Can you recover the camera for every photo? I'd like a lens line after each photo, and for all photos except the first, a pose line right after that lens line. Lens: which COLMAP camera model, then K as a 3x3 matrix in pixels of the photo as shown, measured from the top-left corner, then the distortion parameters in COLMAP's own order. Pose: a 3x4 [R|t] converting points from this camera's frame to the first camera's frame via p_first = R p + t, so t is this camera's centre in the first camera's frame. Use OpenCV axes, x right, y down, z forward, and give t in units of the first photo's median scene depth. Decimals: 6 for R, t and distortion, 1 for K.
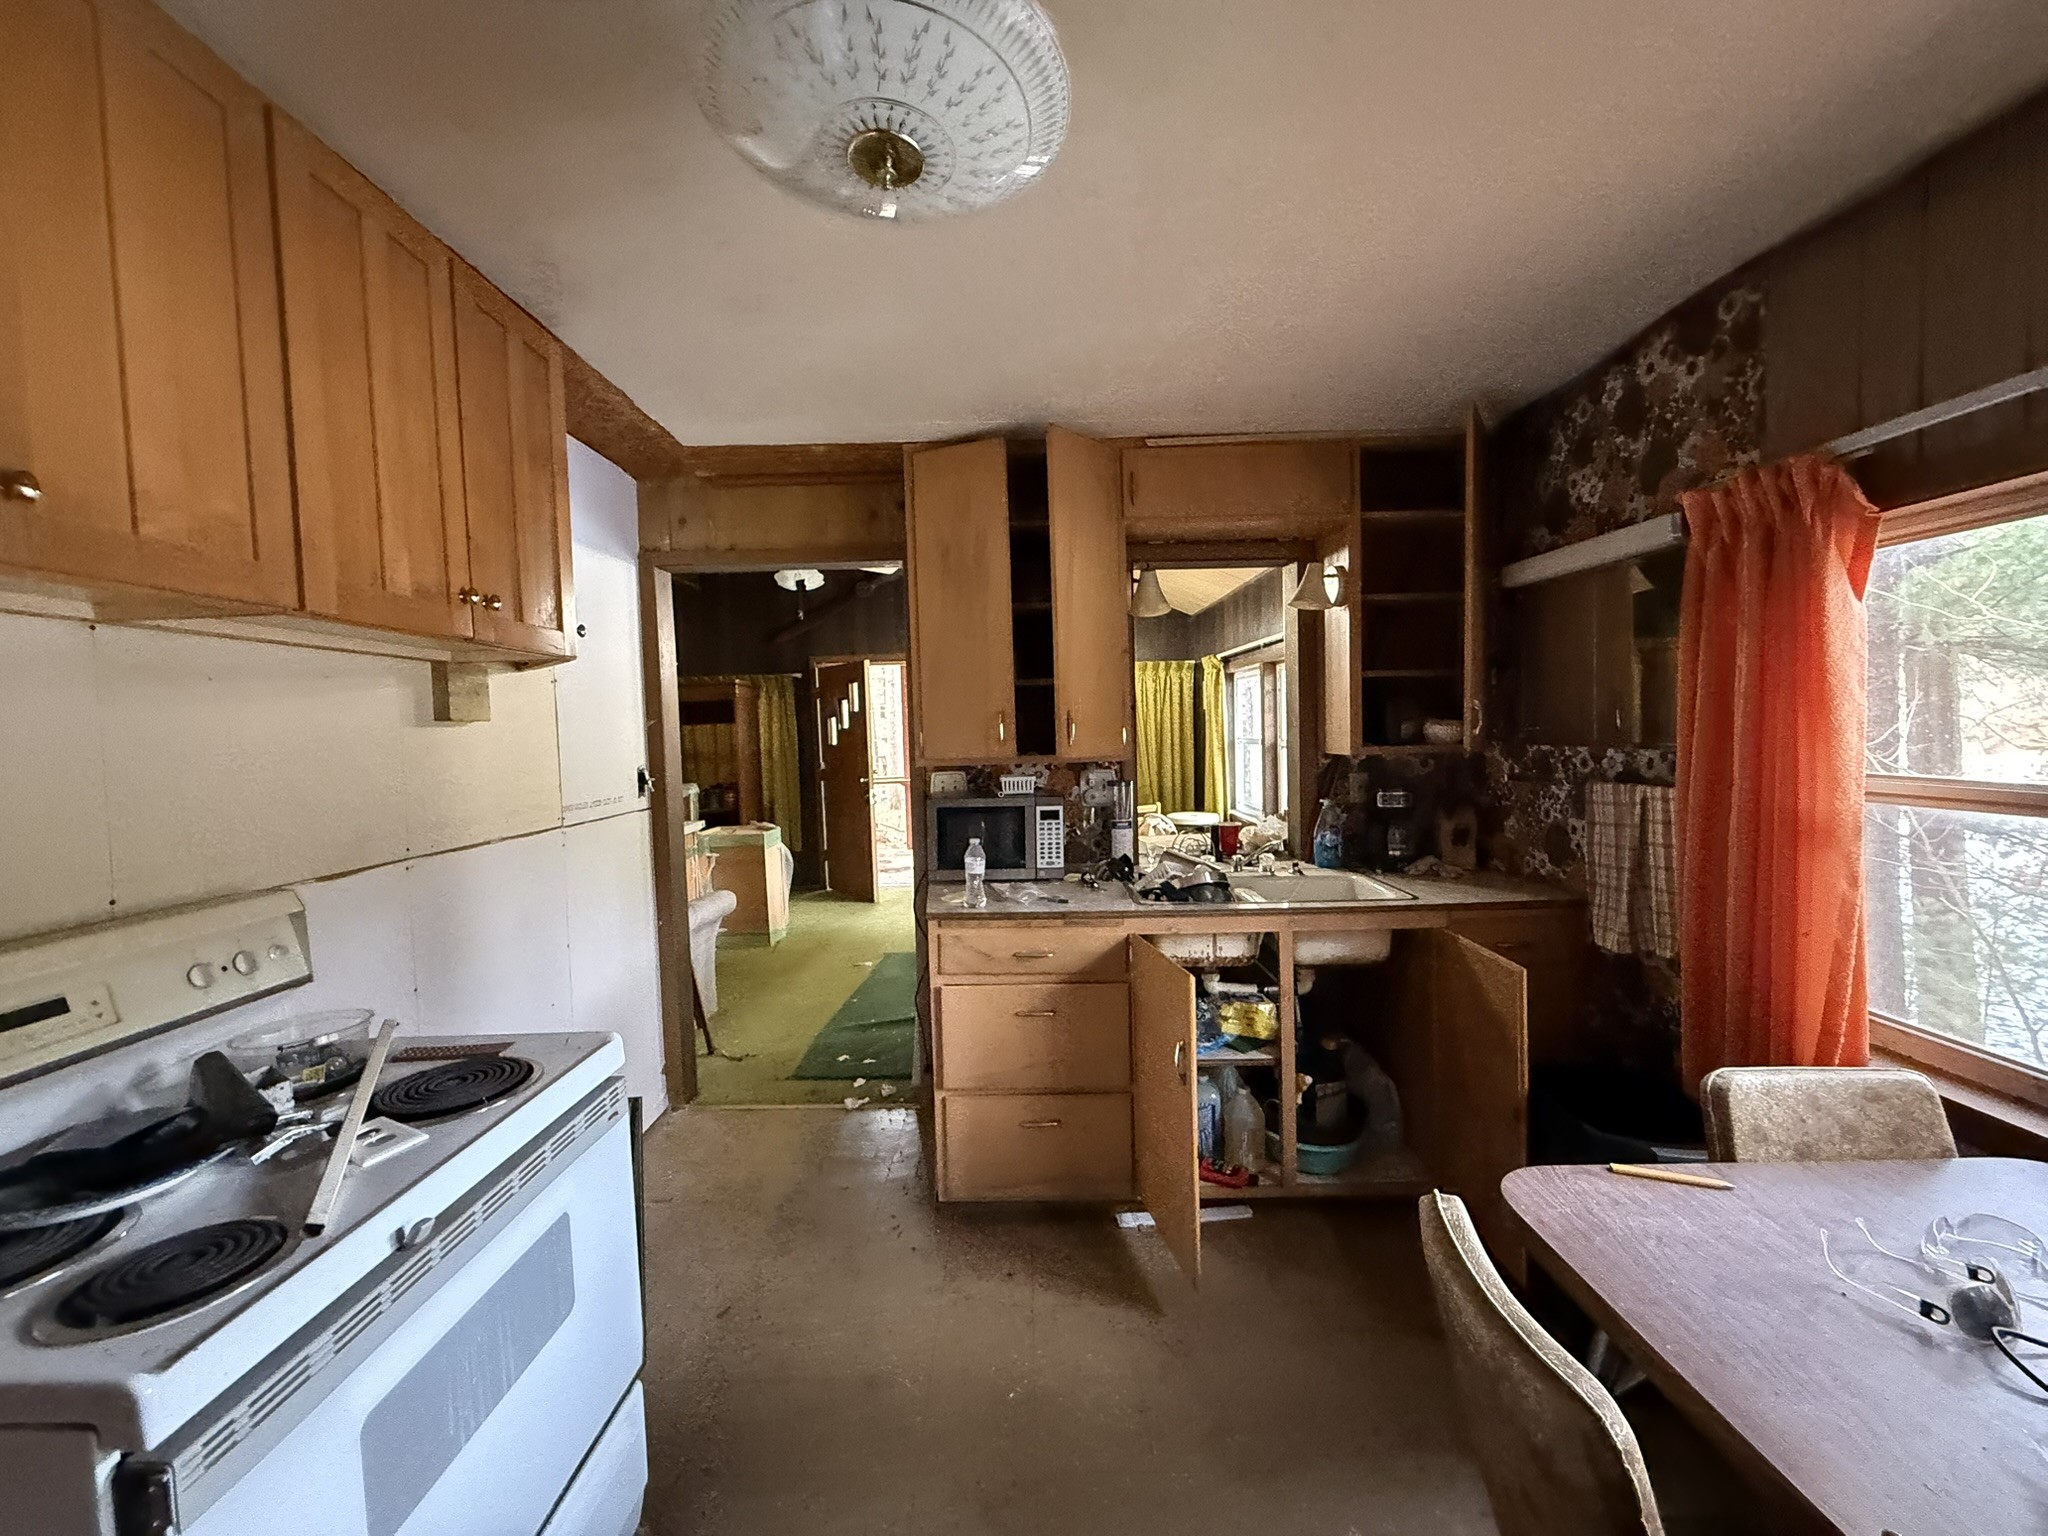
lens RADIAL K [[828.0, 0, 1024.1], [0, 828.0, 773.0], [0, 0, 1]] dist [0.026239, 0.001620]
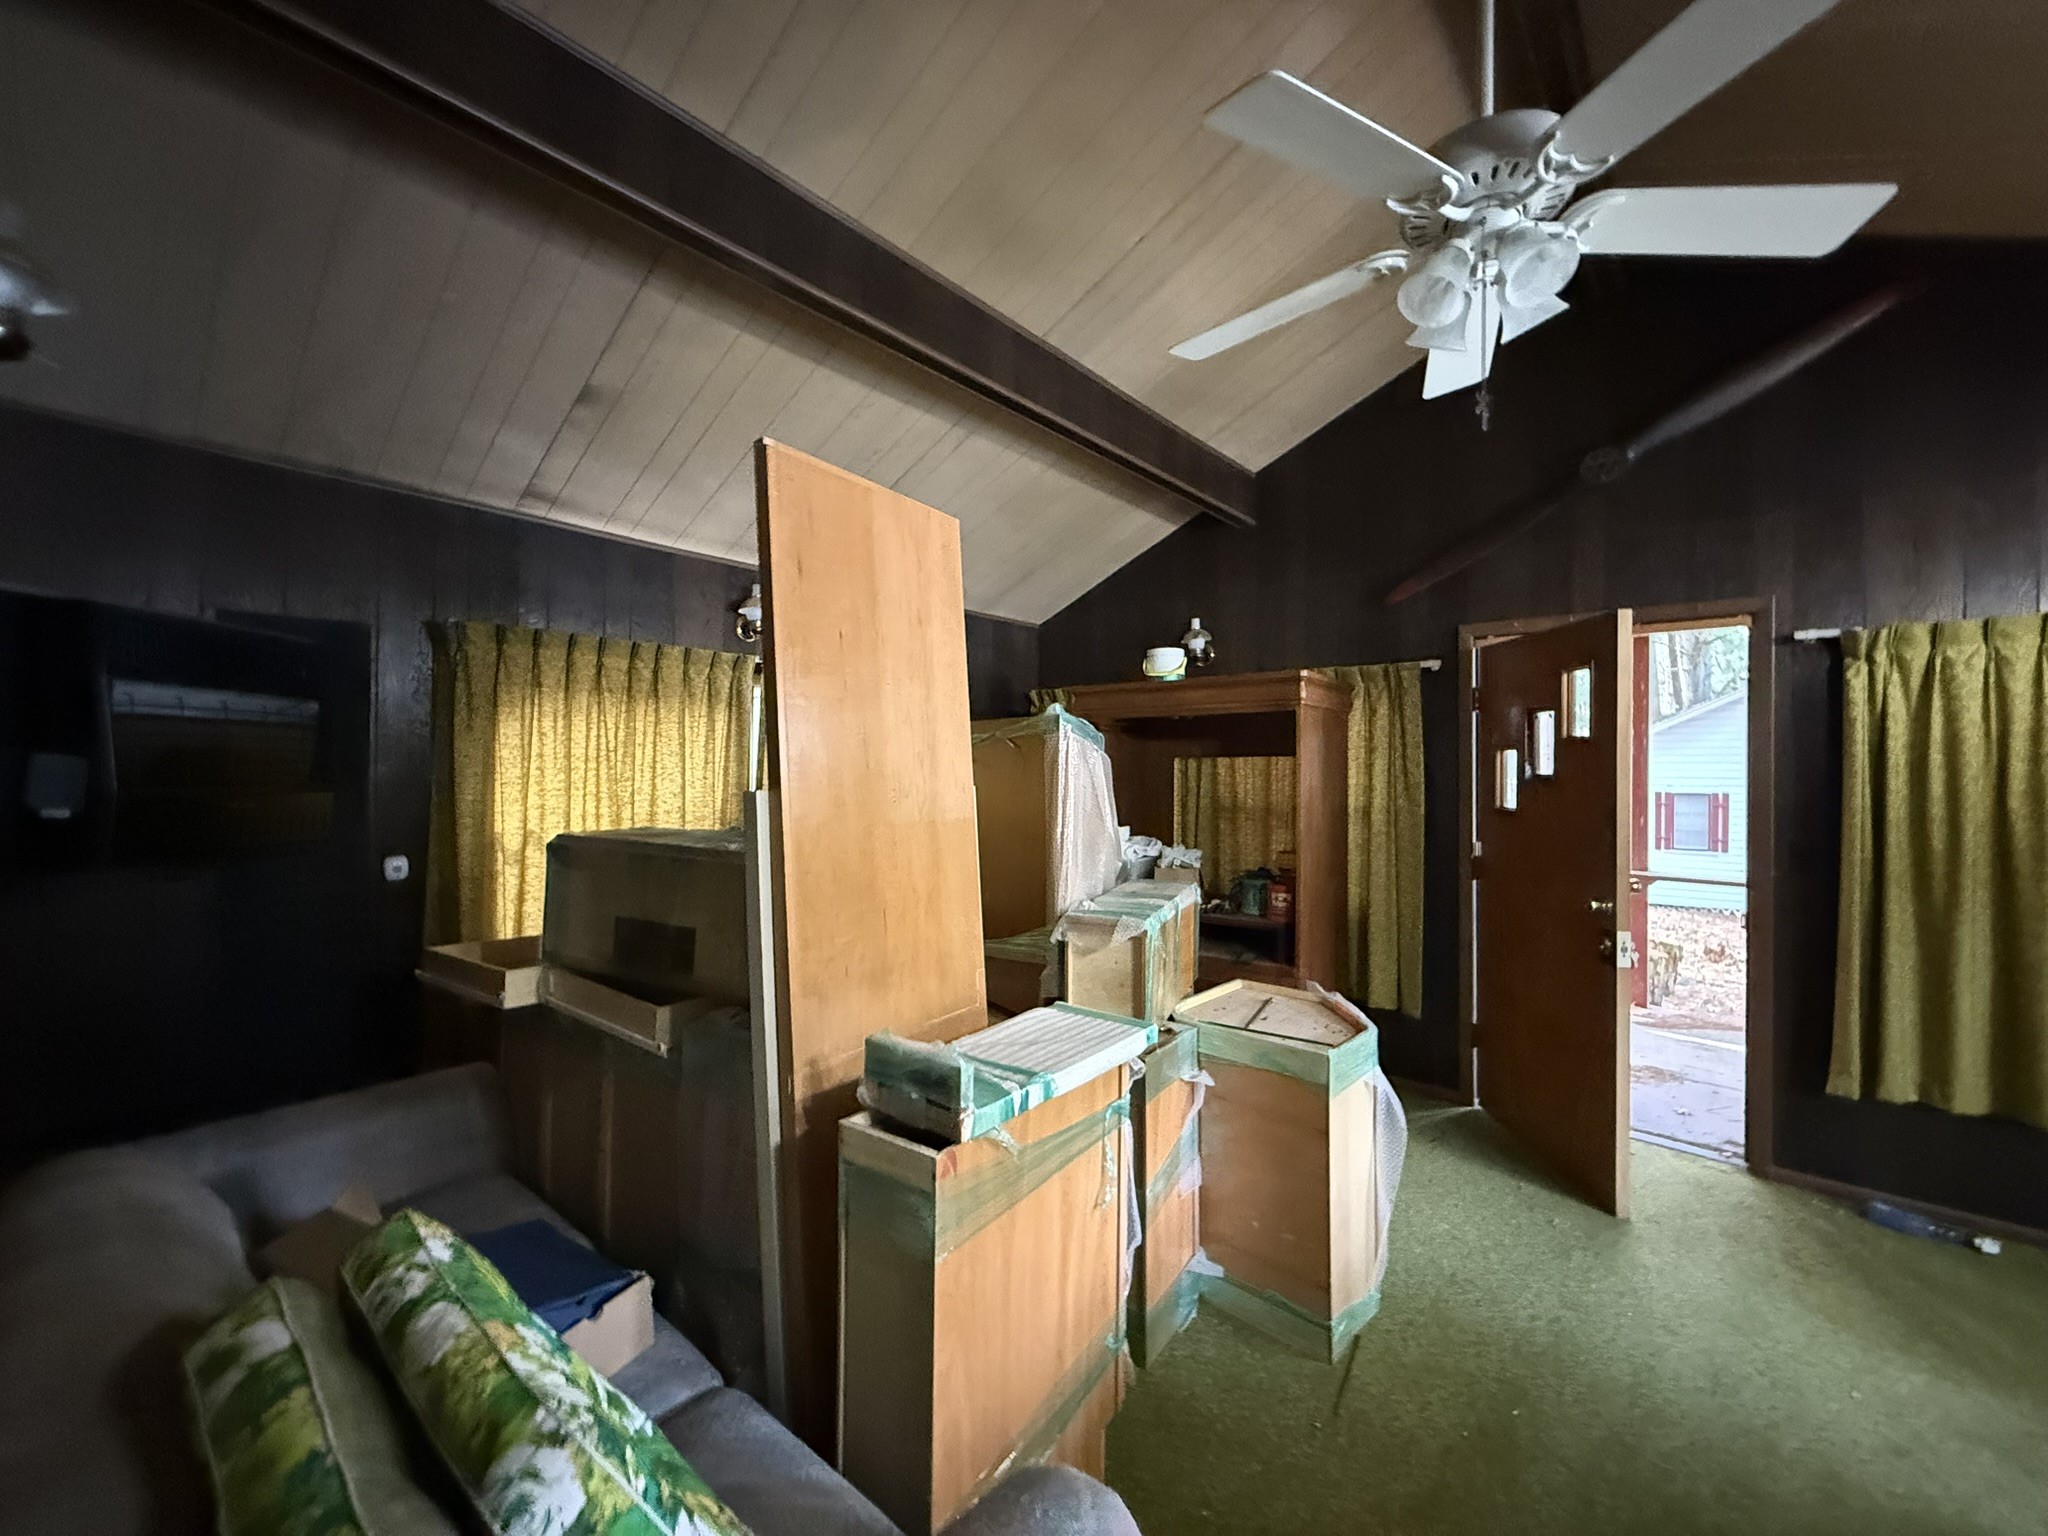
lens RADIAL K [[828.0, 0, 1030.5], [0, 828.0, 767.6], [0, 0, 1]] dist [0.026239, 0.001620]
pose [[0.769038, 0.037130, -0.638124, -0.140306], [-0.065515, 0.997633, -0.020907, -0.030136], [0.635836, 0.057885, 0.769650, 0.477183]]
